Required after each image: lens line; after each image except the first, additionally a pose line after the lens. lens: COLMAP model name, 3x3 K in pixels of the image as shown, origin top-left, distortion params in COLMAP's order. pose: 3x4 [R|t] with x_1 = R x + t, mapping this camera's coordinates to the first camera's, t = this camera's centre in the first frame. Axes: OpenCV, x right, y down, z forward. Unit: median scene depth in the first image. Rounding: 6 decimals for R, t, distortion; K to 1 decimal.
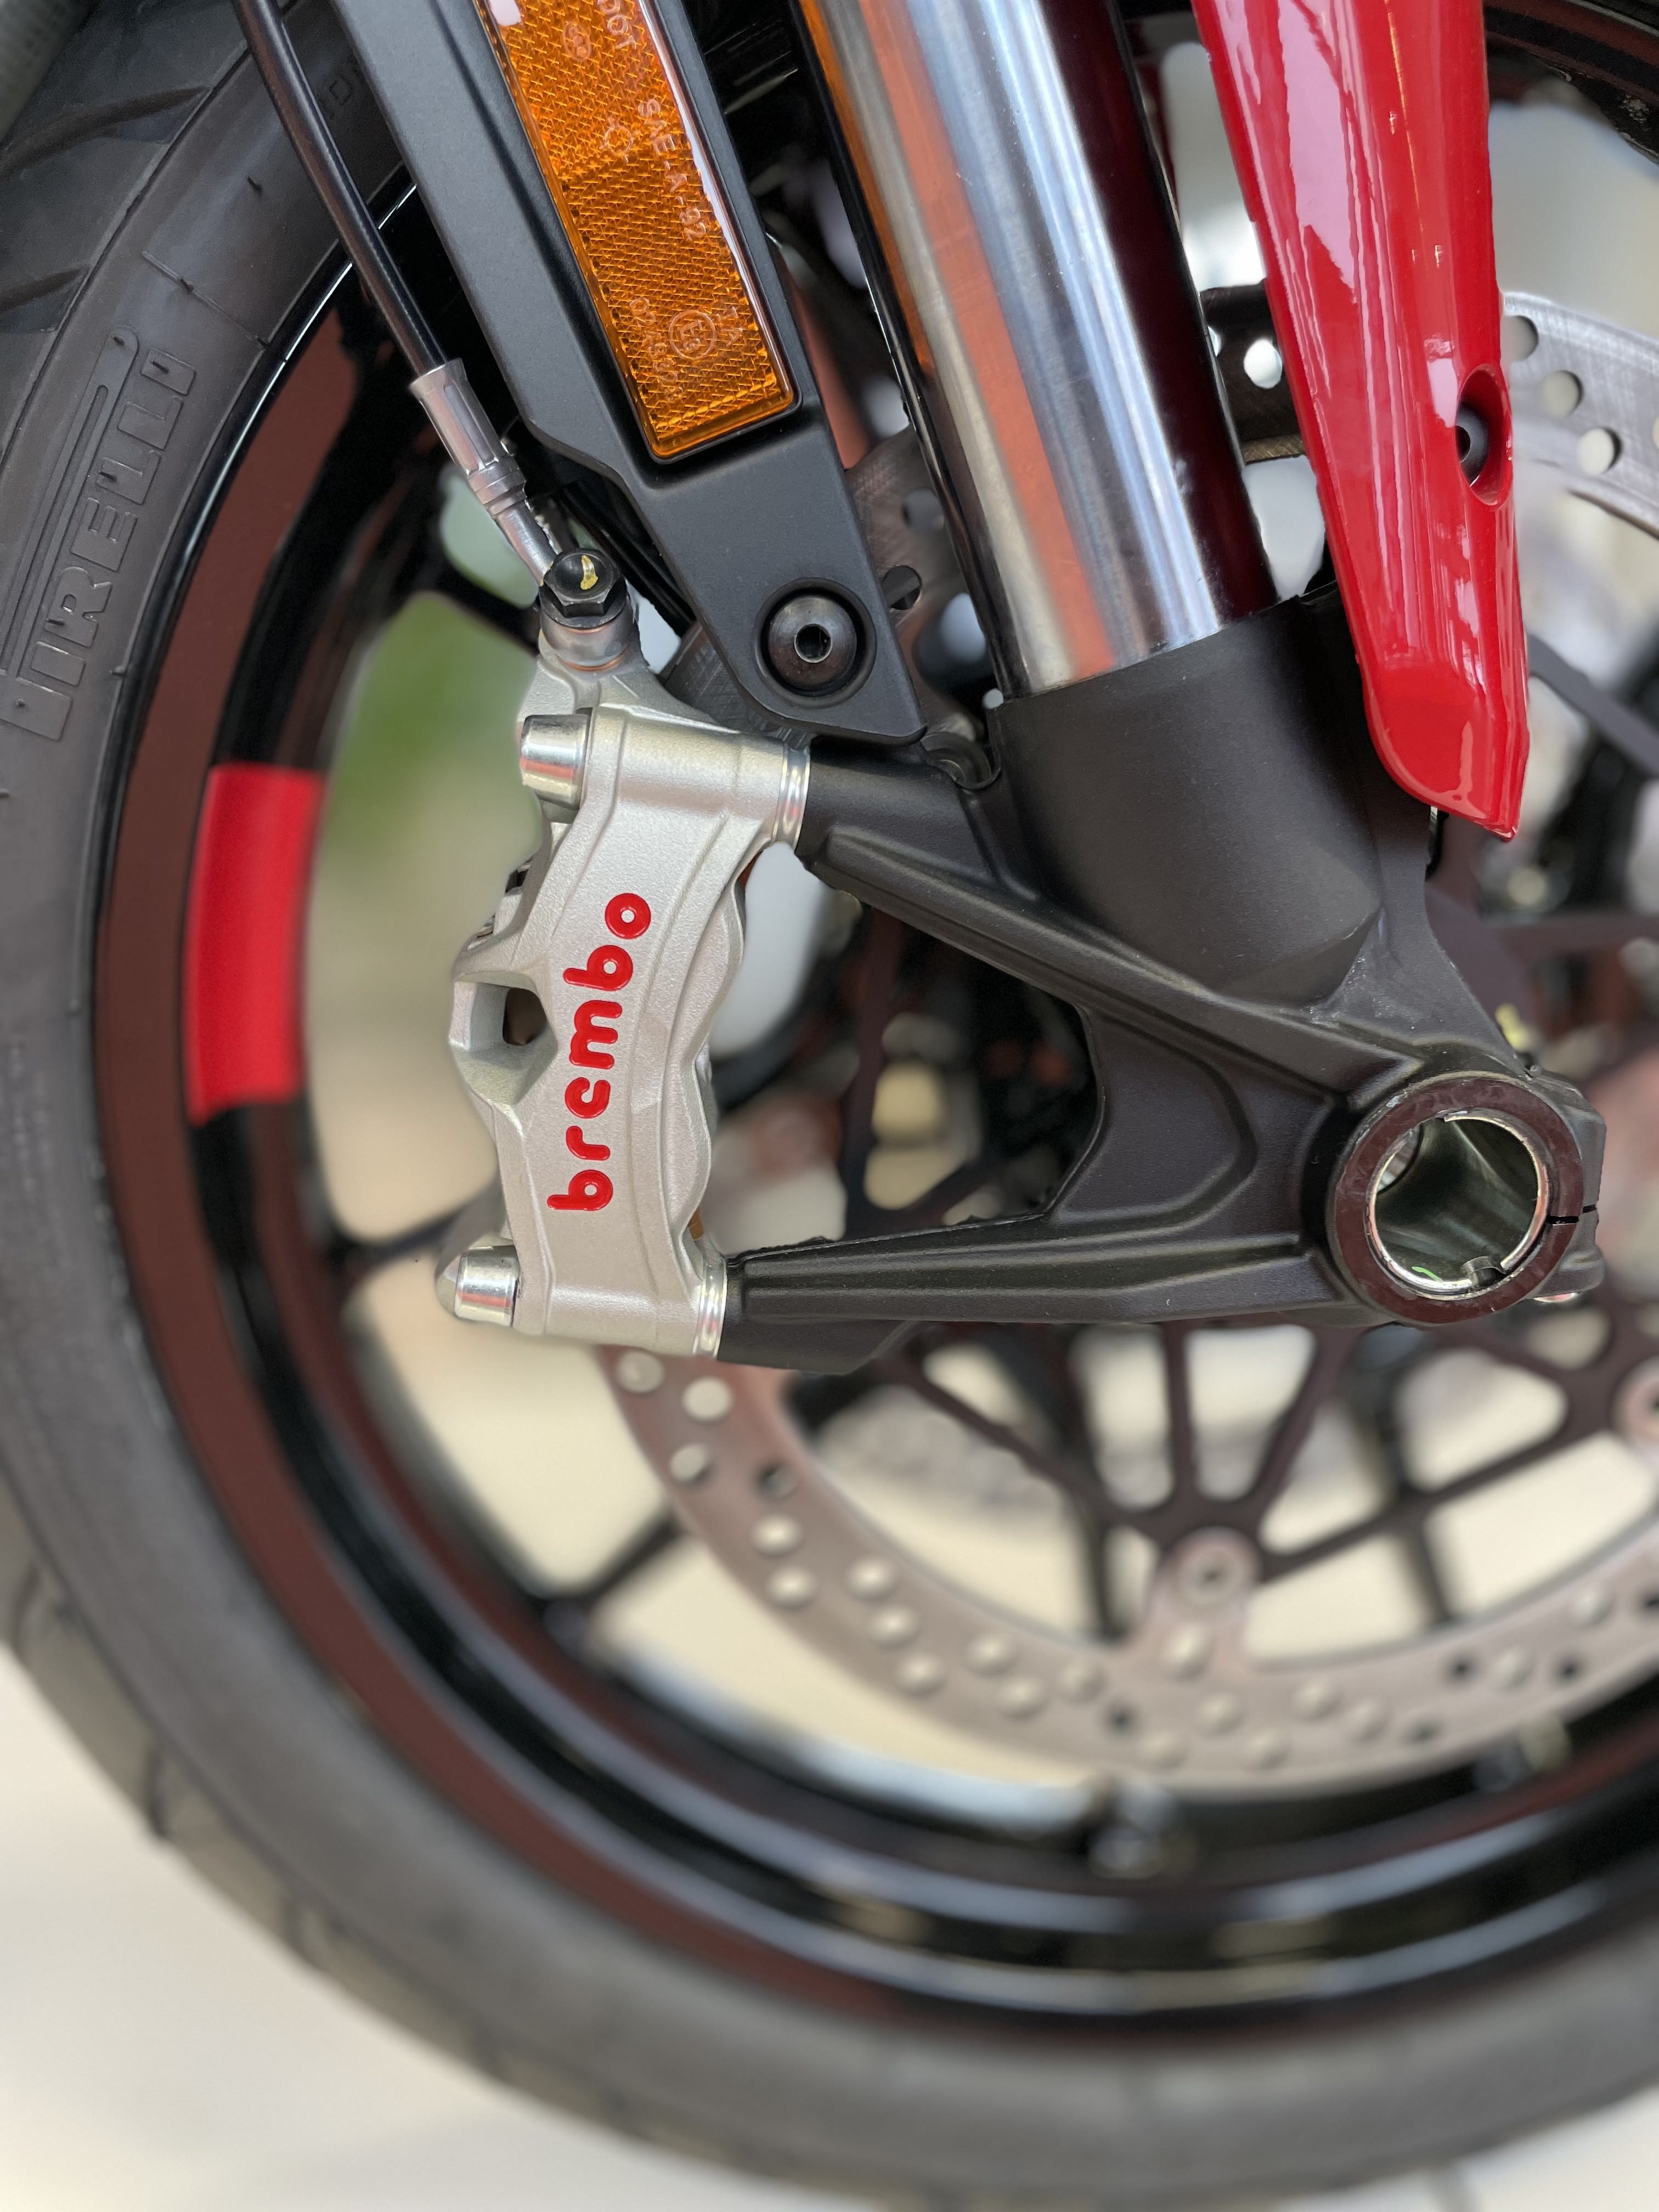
lens RADIAL K [[1680.6, 0, 829.5], [0, 1680.6, 1106.0], [0, 0, 1]] dist [0.078948, -0.172701]
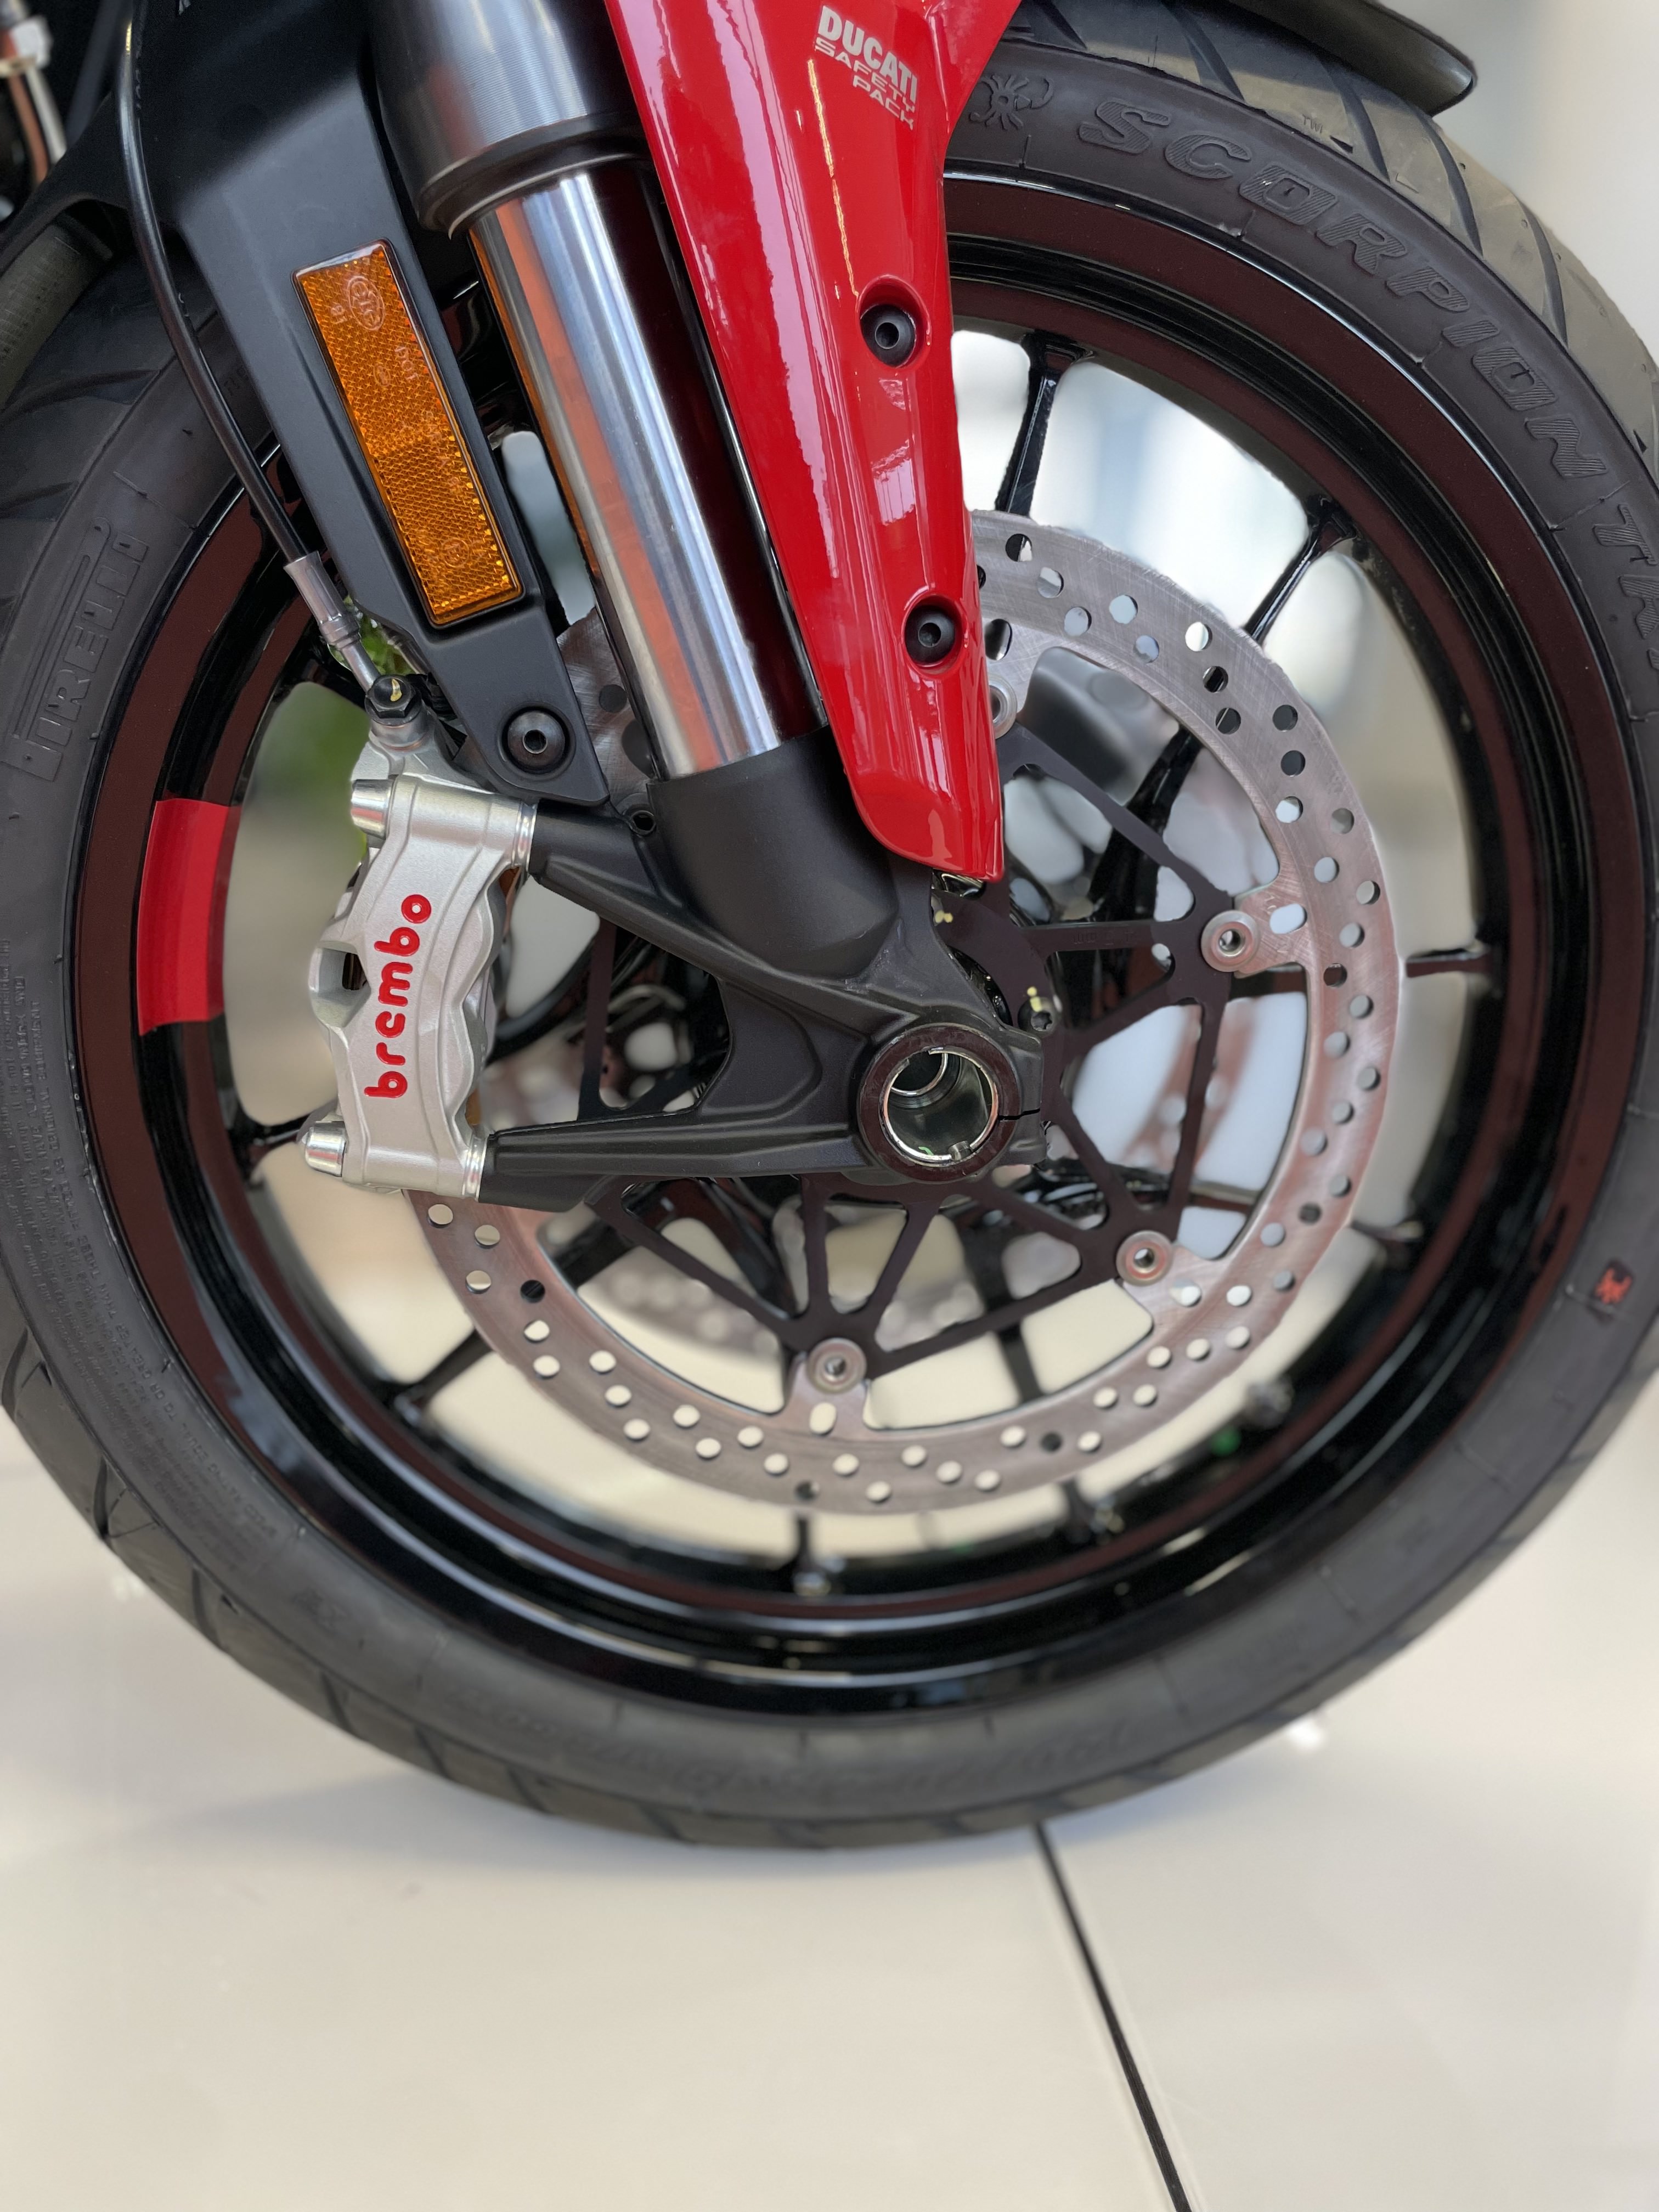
lens RADIAL K [[1607.2, 0, 836.6], [0, 1607.2, 1095.2], [0, 0, 1]] dist [0.056487, -0.143368]
pose [[0.999111, 0.026299, 0.032940, 0.220782], [-0.026700, 0.999574, 0.011788, 0.031815], [-0.032616, -0.012657, 0.999388, -0.504303]]
